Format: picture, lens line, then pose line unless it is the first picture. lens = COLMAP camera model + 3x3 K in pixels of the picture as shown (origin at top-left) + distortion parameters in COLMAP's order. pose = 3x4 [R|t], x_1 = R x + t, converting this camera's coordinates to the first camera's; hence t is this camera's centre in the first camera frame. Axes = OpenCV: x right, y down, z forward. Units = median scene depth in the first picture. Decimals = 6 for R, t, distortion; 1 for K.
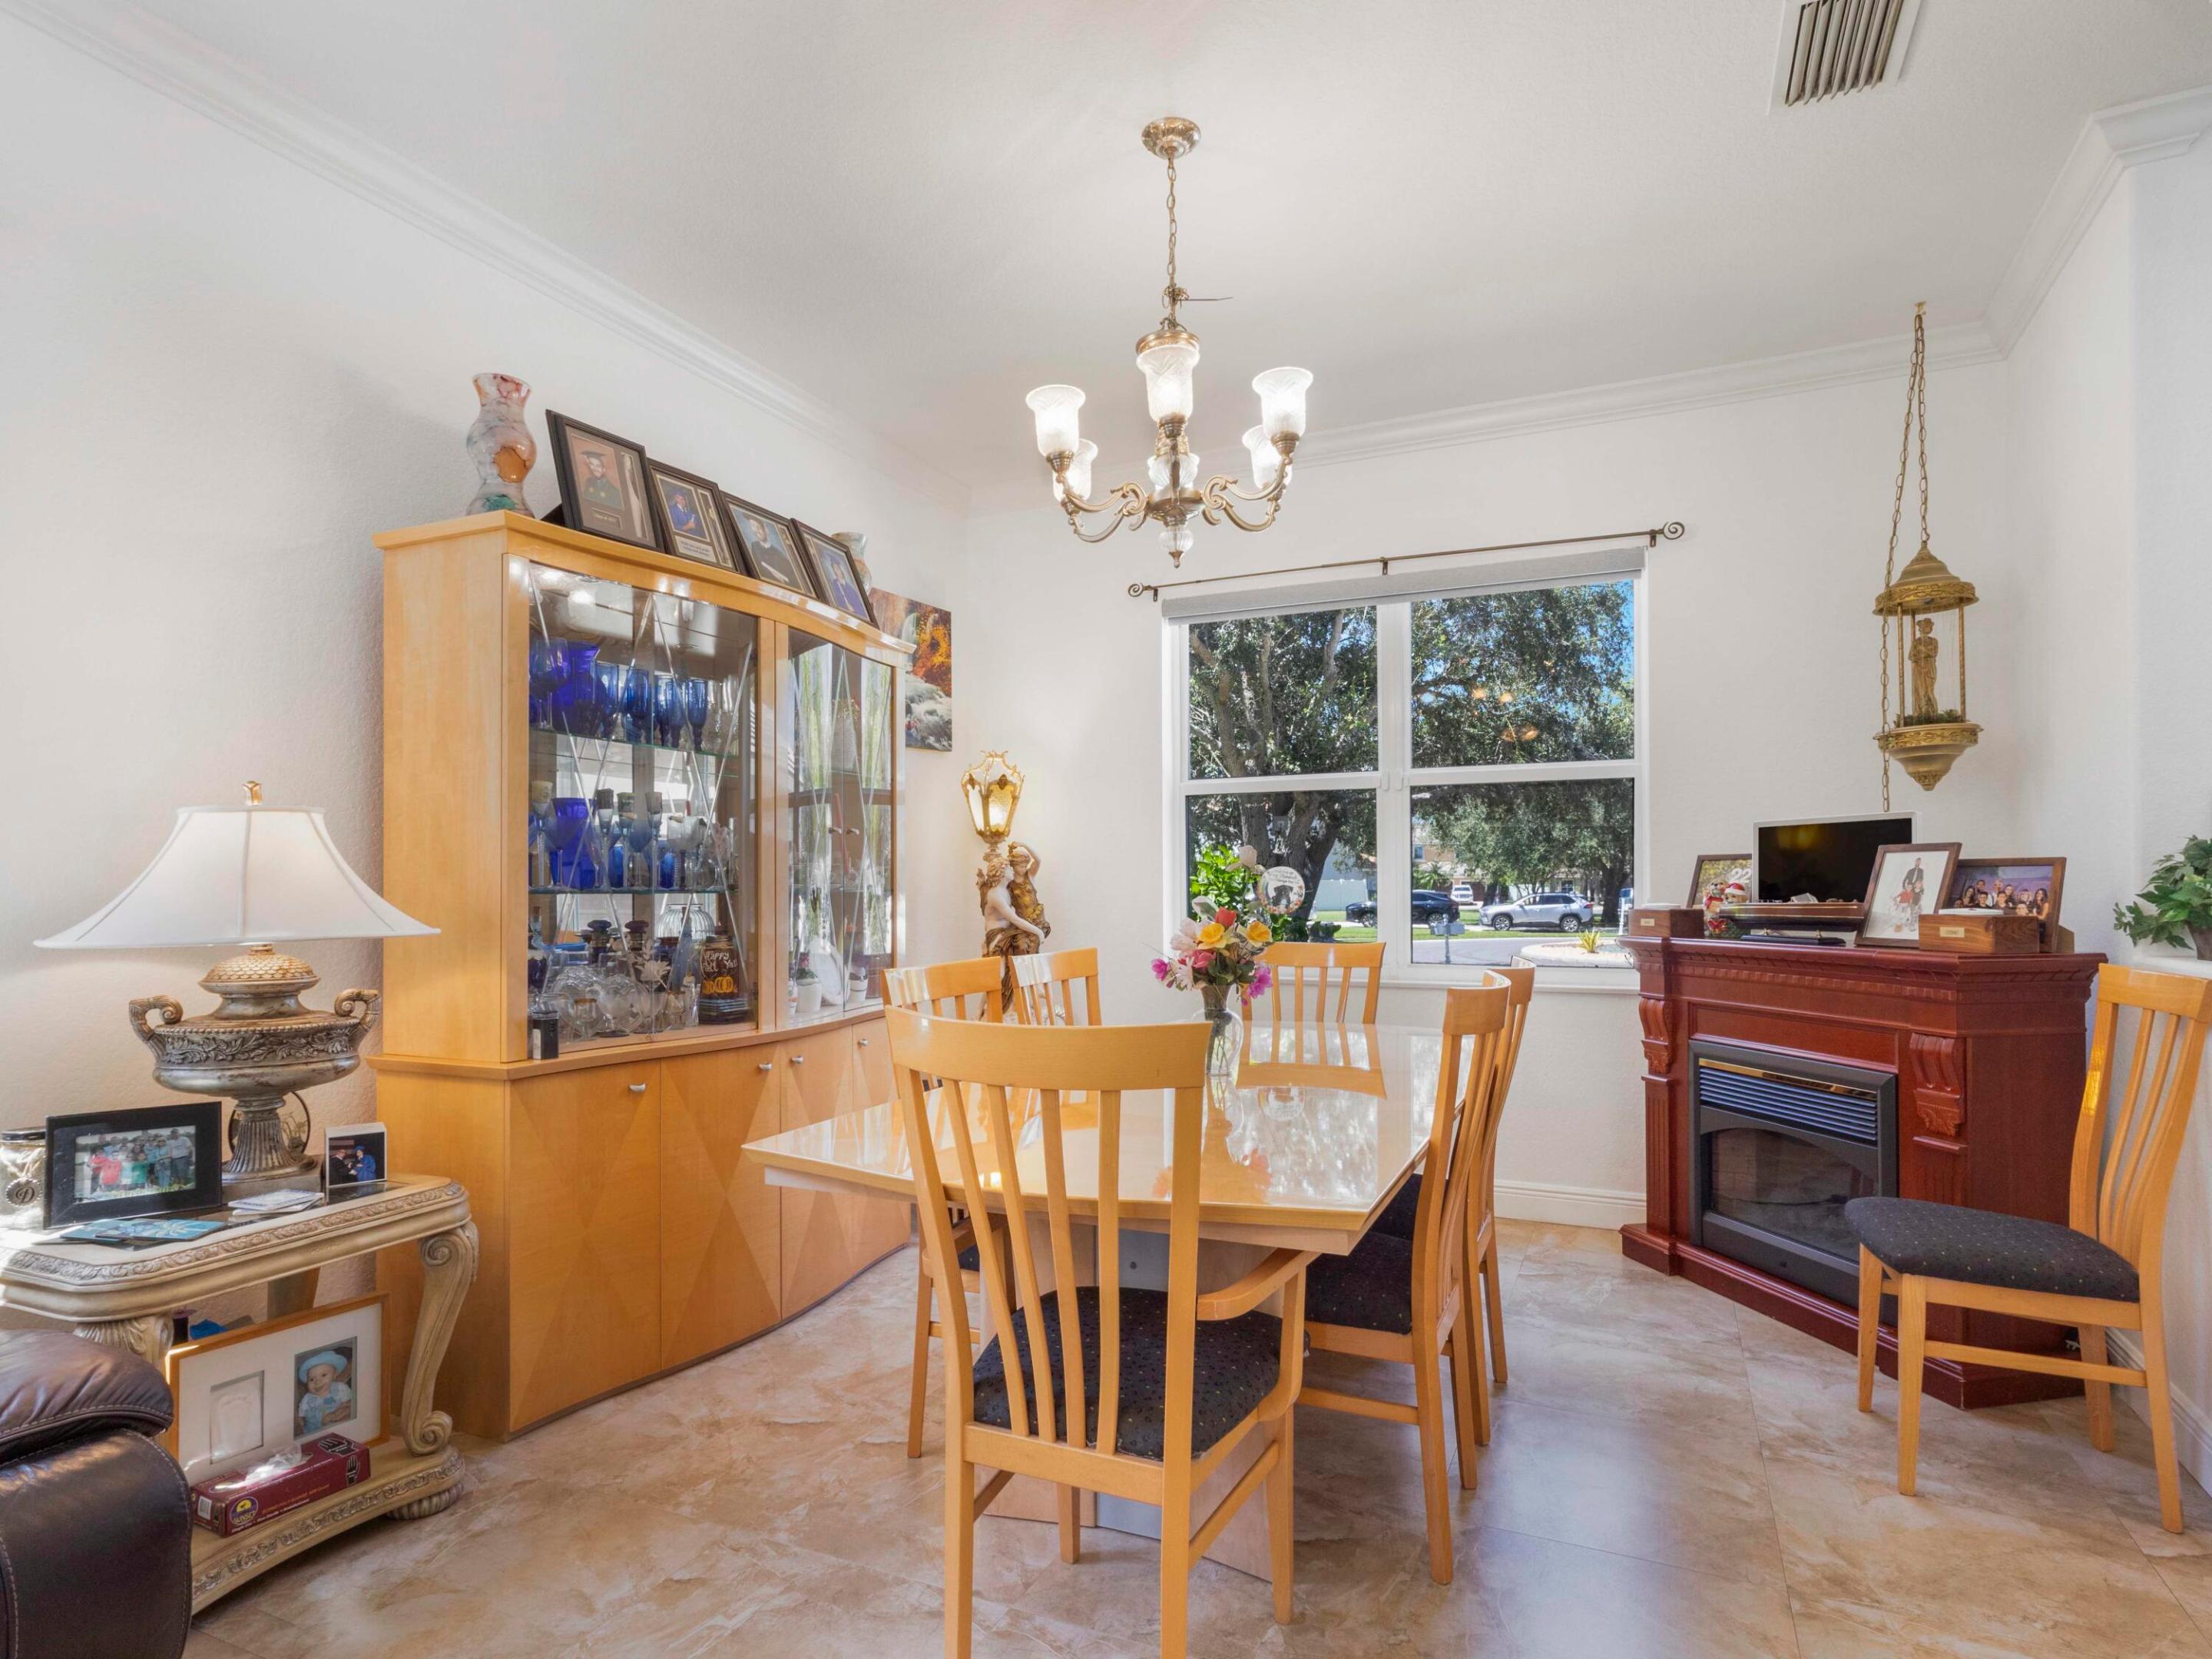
lens RADIAL K [[1179.5, 0, 1094.8], [0, 1179.5, 881.5], [0, 0, 1]] dist [-0.000639, 0.002250]
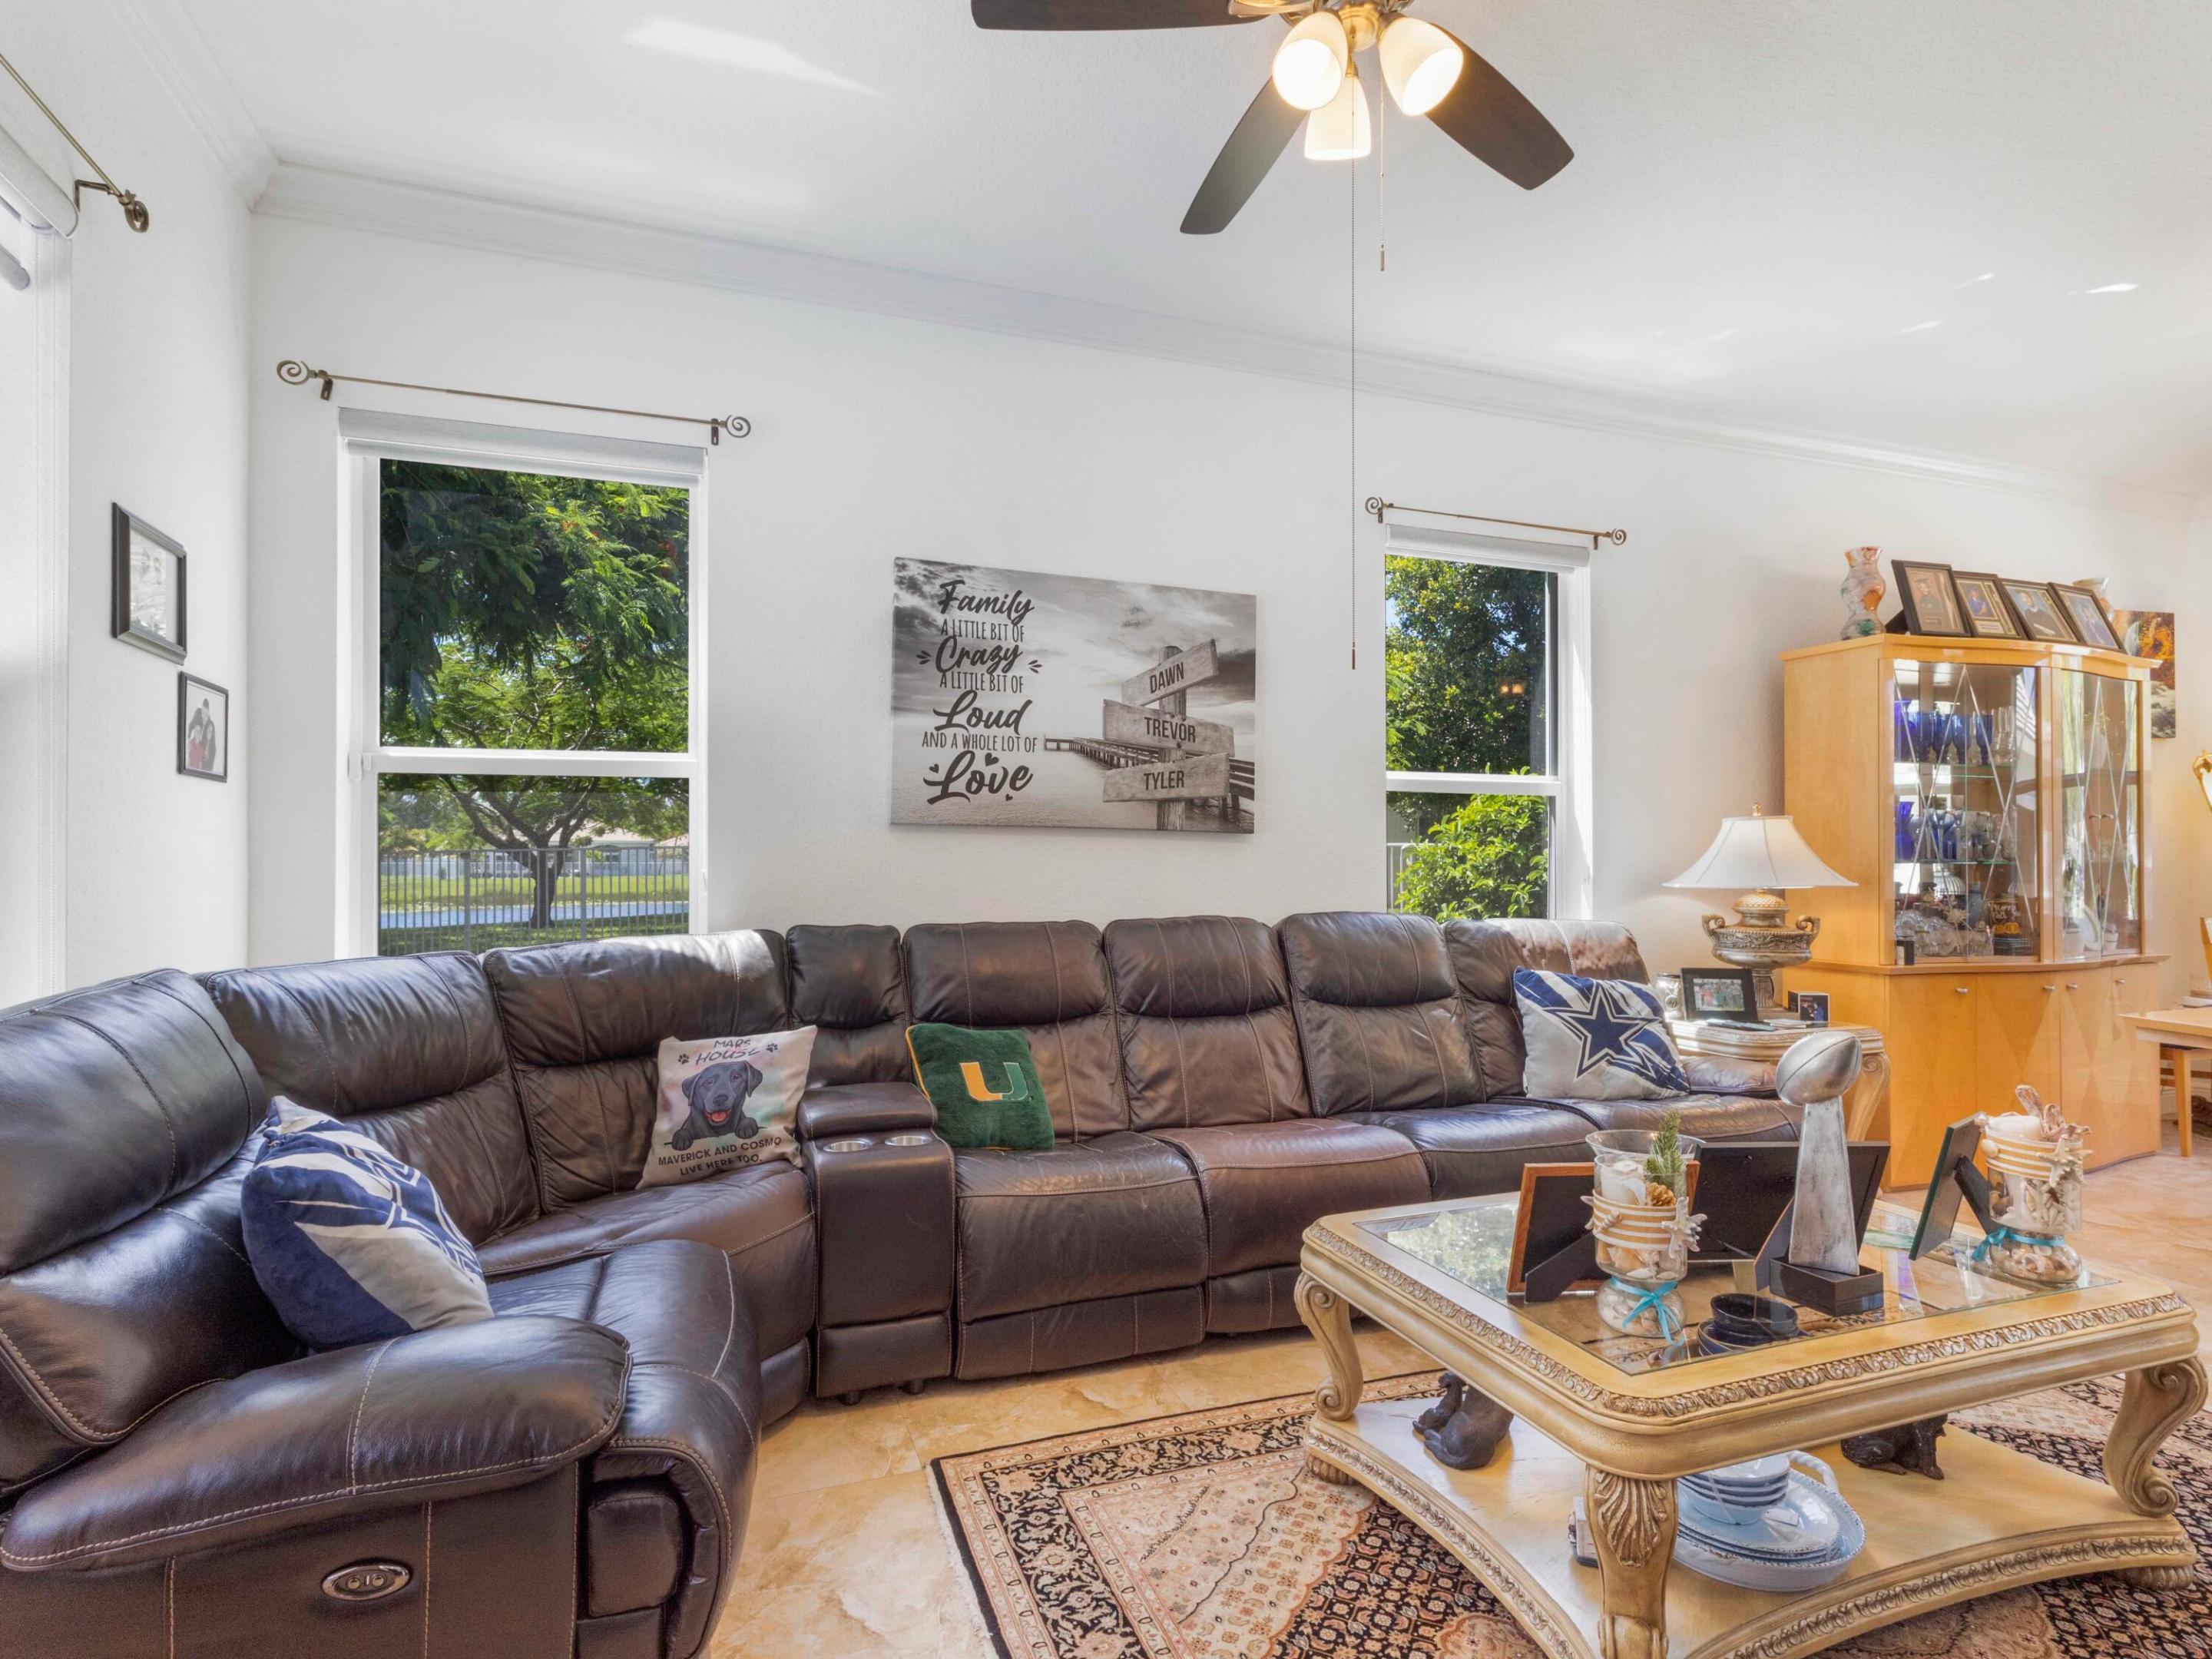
lens RADIAL K [[1168.8, 0, 1150.9], [0, 1168.8, 842.3], [0, 0, 1]] dist [0.005470, 0.001225]
pose [[0.720626, -0.005675, -0.693301, -0.080758], [-0.000781, 0.999959, -0.008997, -0.002406], [0.693324, 0.007025, 0.720592, -0.743441]]
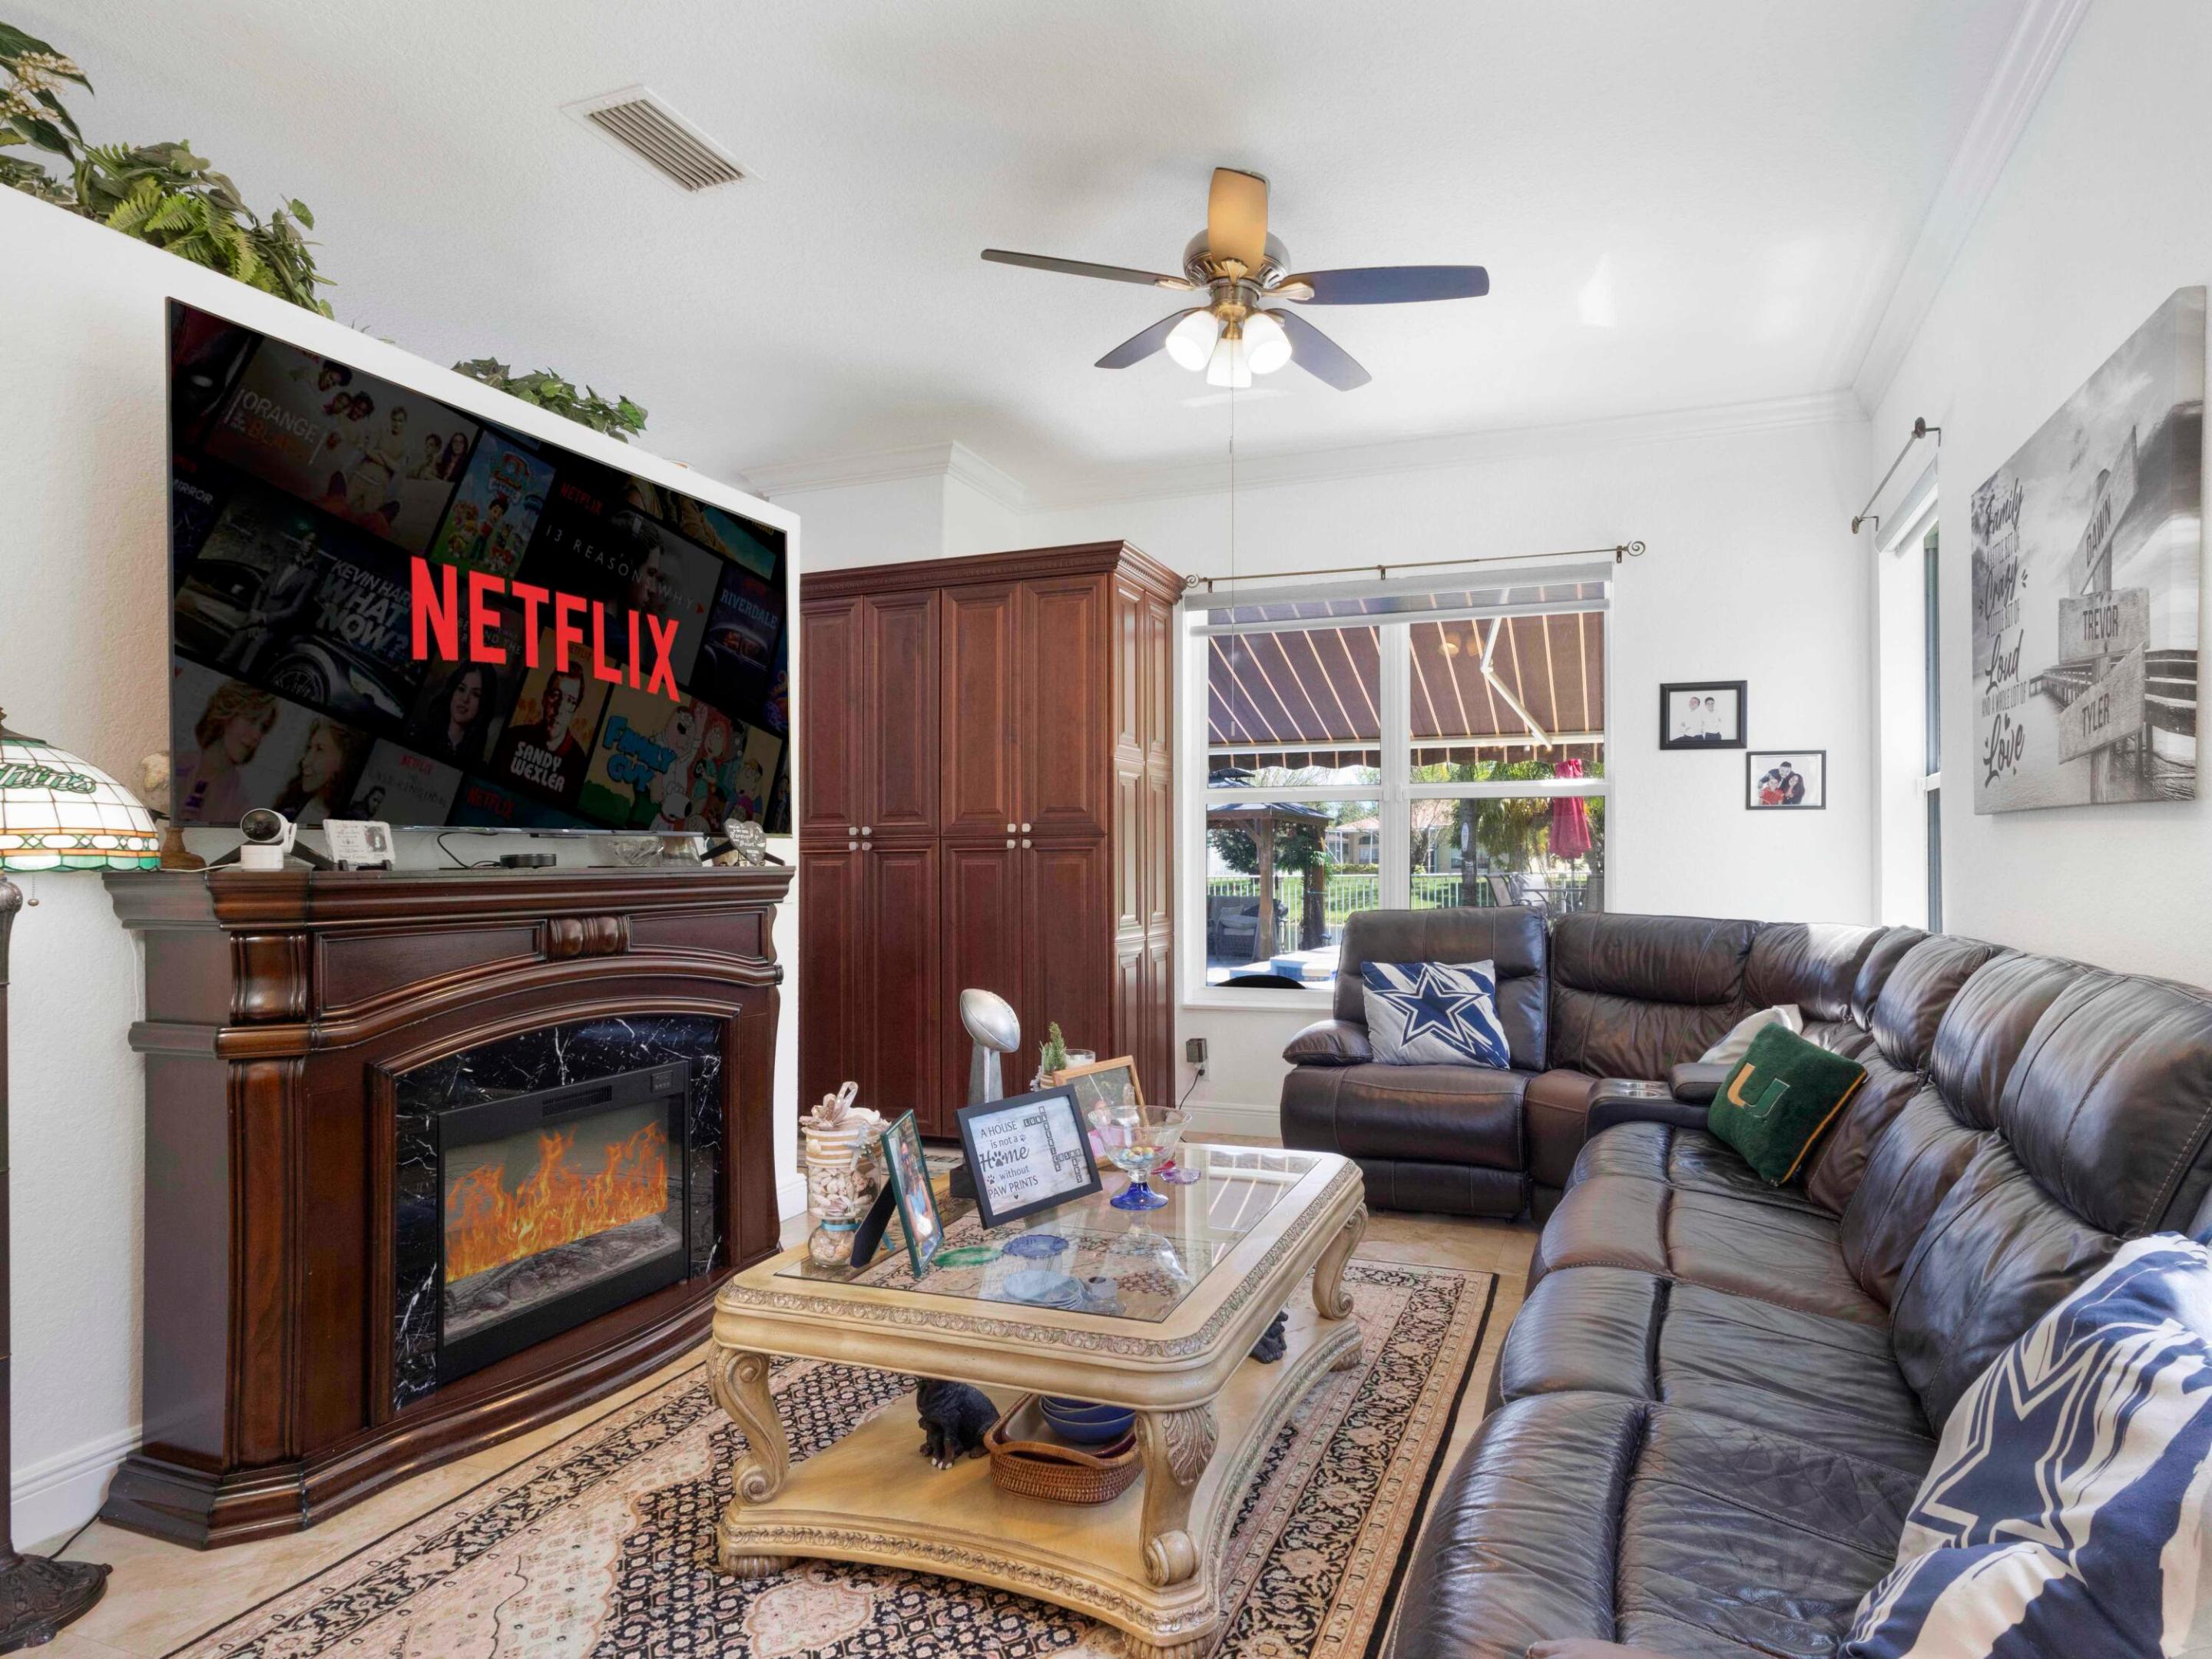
lens RADIAL K [[1168.8, 0, 1150.9], [0, 1168.8, 842.3], [0, 0, 1]] dist [0.005470, 0.001225]
pose [[-0.997681, 0.012084, -0.066987, -0.311895], [0.013473, 0.999703, -0.020317, 0.002109], [0.066722, -0.021172, -0.997547, 0.767396]]
